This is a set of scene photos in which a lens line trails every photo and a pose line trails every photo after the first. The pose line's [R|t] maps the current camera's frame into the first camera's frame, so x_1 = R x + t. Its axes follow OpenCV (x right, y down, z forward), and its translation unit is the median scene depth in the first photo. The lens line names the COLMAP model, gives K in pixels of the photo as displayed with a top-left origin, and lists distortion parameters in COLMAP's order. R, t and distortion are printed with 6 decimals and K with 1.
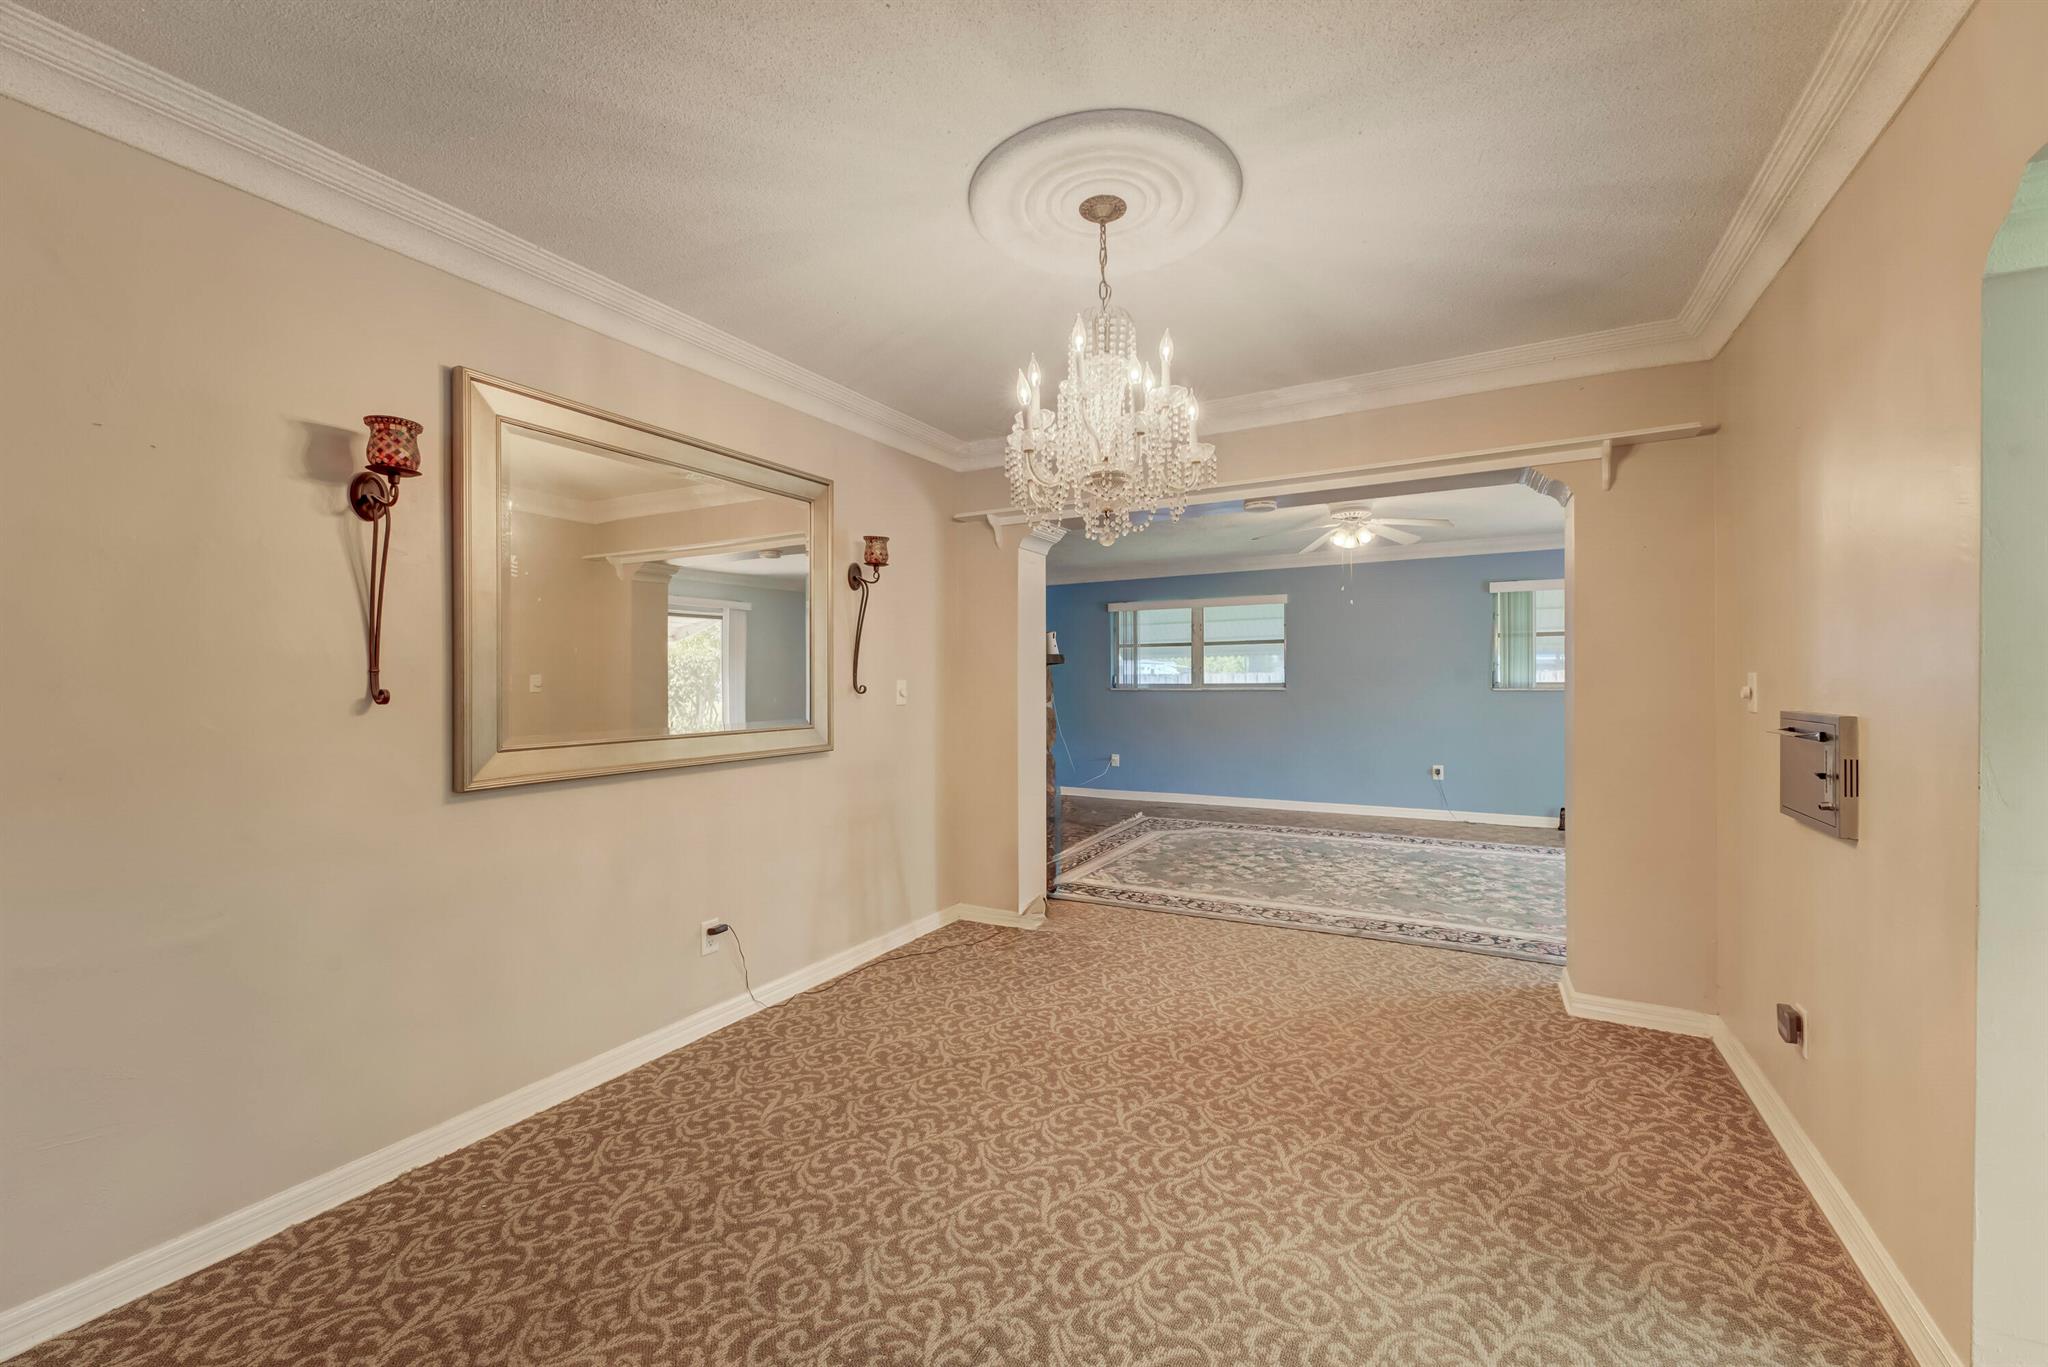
lens RADIAL K [[818.7, 0, 1028.3], [0, 818.7, 683.4], [0, 0, 1]] dist [-0.000294, -0.000359]
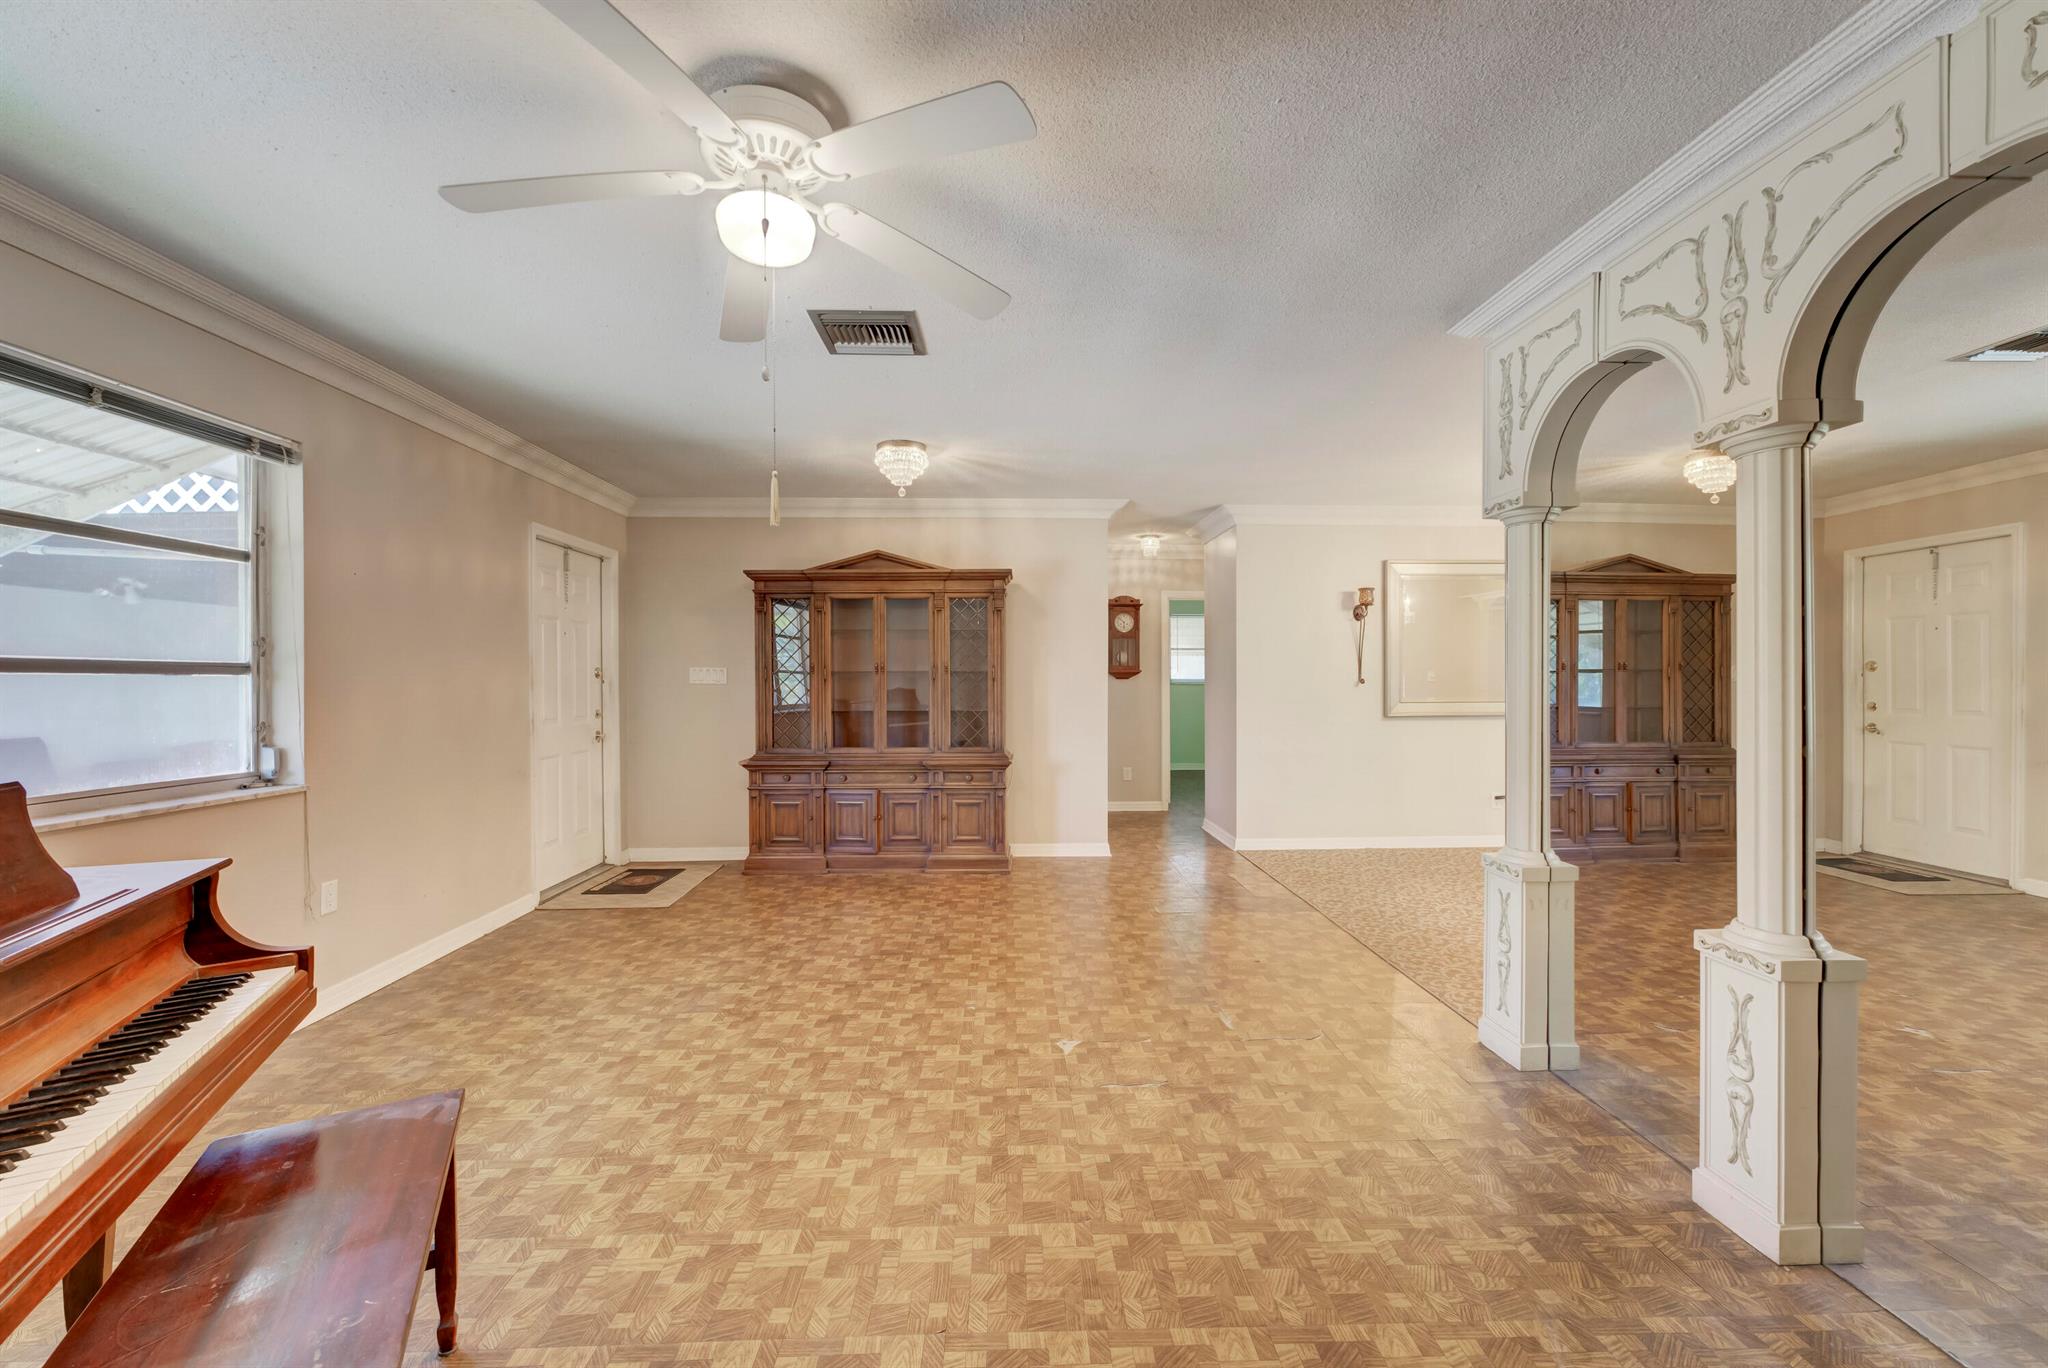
lens RADIAL K [[818.7, 0, 1028.3], [0, 818.7, 683.9], [0, 0, 1]] dist [-0.000294, -0.000359]
pose [[0.513178, 0.006850, -0.858255, 0.712239], [0.000149, 0.999967, 0.008070, 0.001708], [0.858282, -0.004269, 0.513160, -0.980731]]
